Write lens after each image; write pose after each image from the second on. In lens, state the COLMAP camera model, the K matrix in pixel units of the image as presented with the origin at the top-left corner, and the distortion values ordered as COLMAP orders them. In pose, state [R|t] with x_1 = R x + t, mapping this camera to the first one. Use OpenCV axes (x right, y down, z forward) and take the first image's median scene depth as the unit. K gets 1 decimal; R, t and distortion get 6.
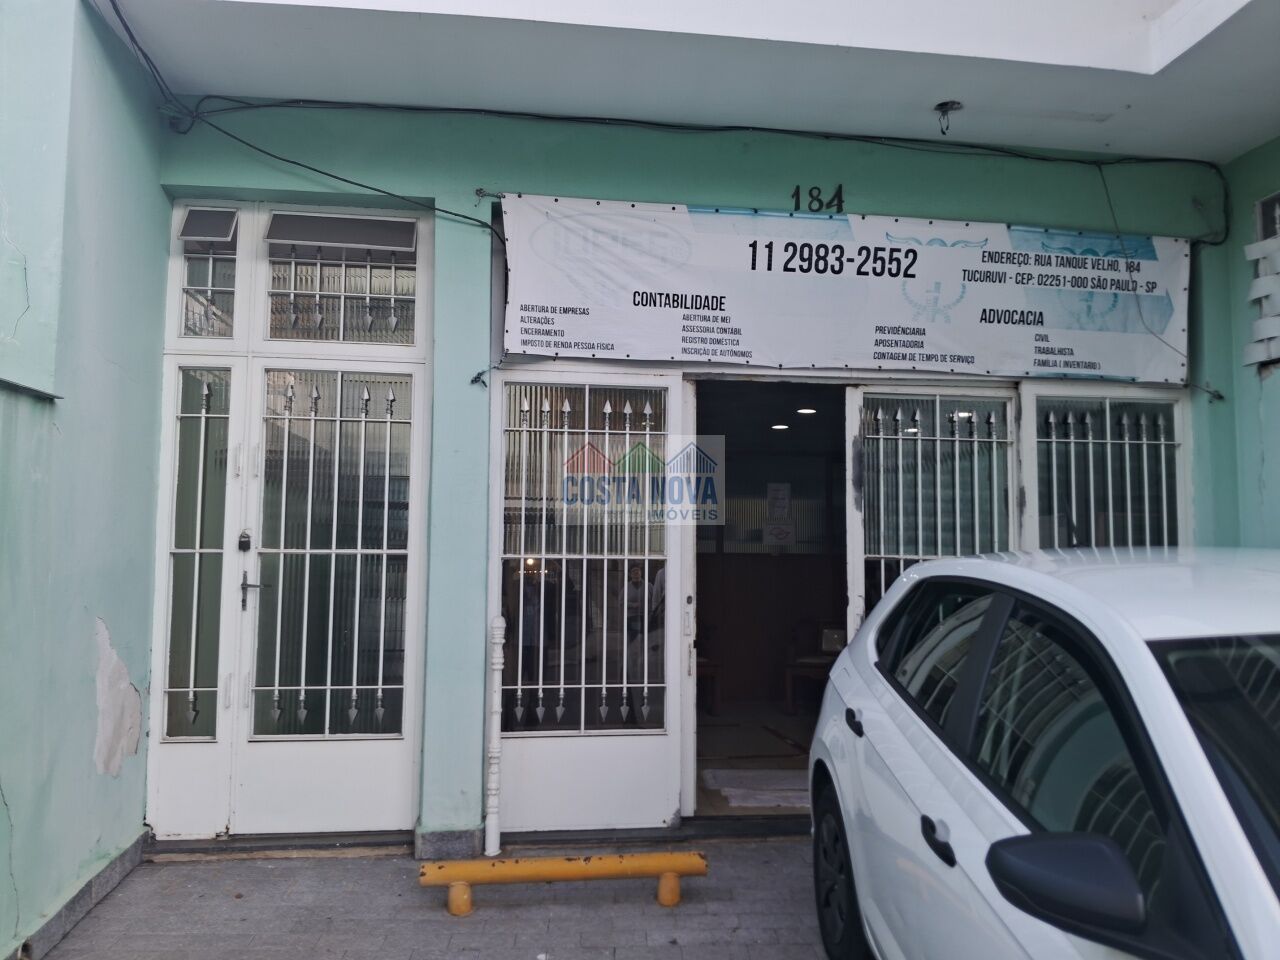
lens RADIAL K [[1010.5, 0, 642.2], [0, 1010.5, 483.5], [0, 0, 1]] dist [0.051220, -0.121689]
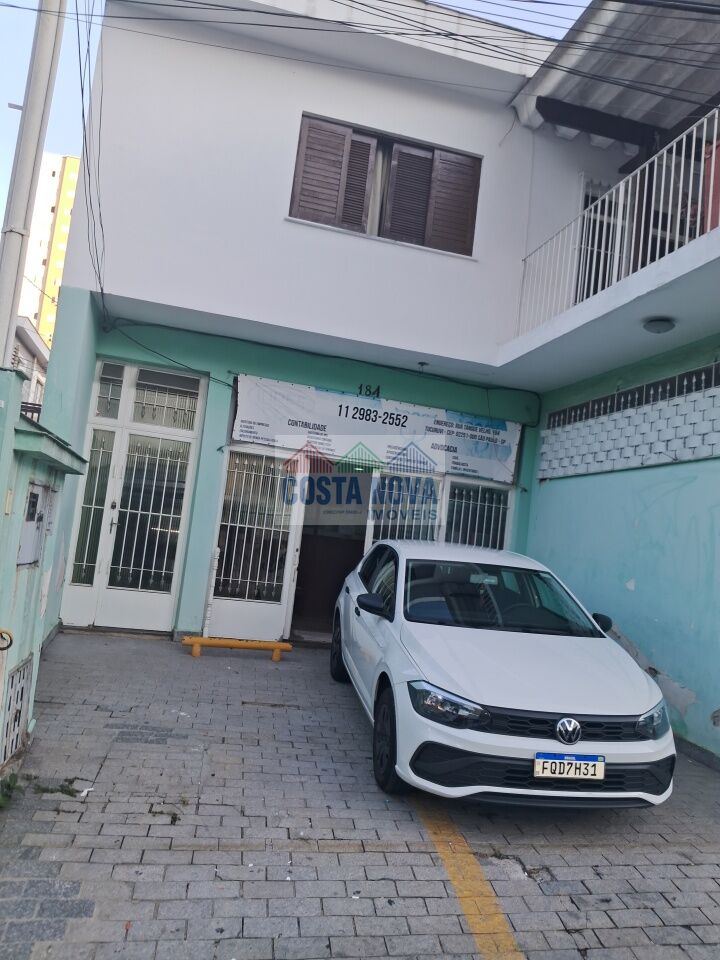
lens RADIAL K [[757.8, 0, 376.0], [0, 757.8, 503.9], [0, 0, 1]] dist [0.051220, -0.121689]
pose [[0.984260, 0.113001, 0.135877, -0.026848], [-0.115398, 0.993270, 0.009869, -0.033232], [-0.133848, -0.025393, 0.990677, -0.827710]]
